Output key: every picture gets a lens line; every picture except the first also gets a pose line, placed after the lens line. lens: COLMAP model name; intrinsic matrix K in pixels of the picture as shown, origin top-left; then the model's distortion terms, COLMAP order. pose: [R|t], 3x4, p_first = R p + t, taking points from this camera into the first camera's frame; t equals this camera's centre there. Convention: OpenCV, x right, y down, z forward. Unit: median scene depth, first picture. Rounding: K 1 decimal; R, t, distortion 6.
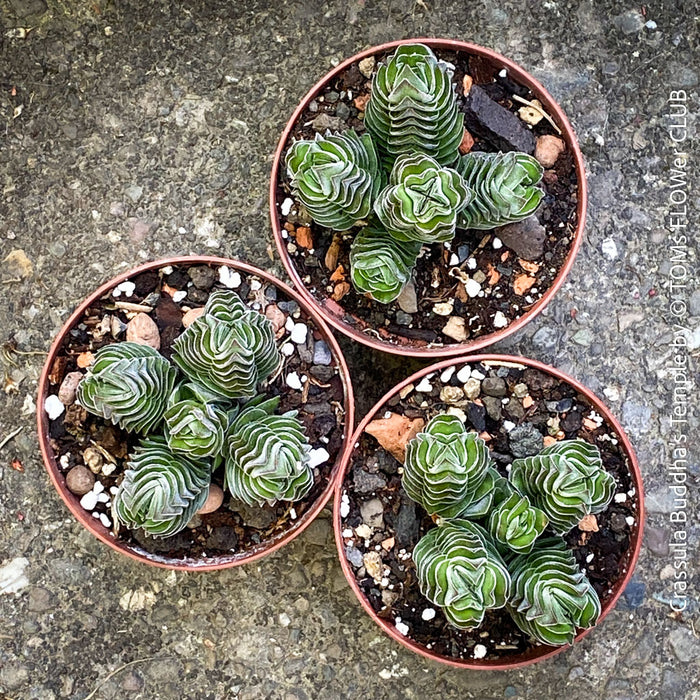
lens RADIAL K [[1958.8, 0, 350.0], [0, 1958.8, 350.0], [0, 0, 1]] dist [0.205051, 0.157982]
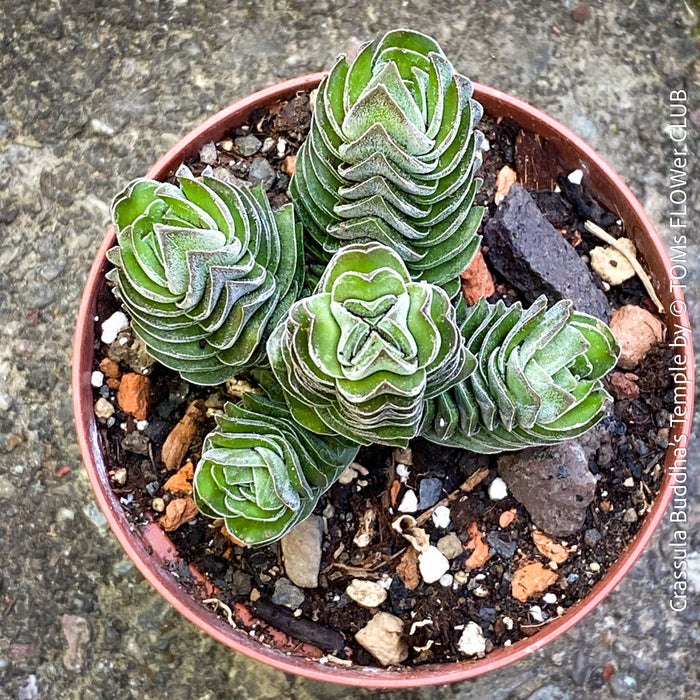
lens RADIAL K [[1958.8, 0, 350.0], [0, 1958.8, 350.0], [0, 0, 1]] dist [0.205051, 0.157982]
pose [[0.974739, 0.221237, -0.030630, 0.044923], [-0.223114, 0.958236, -0.178895, 0.010683], [-0.010227, 0.181210, 0.983391, 0.490062]]
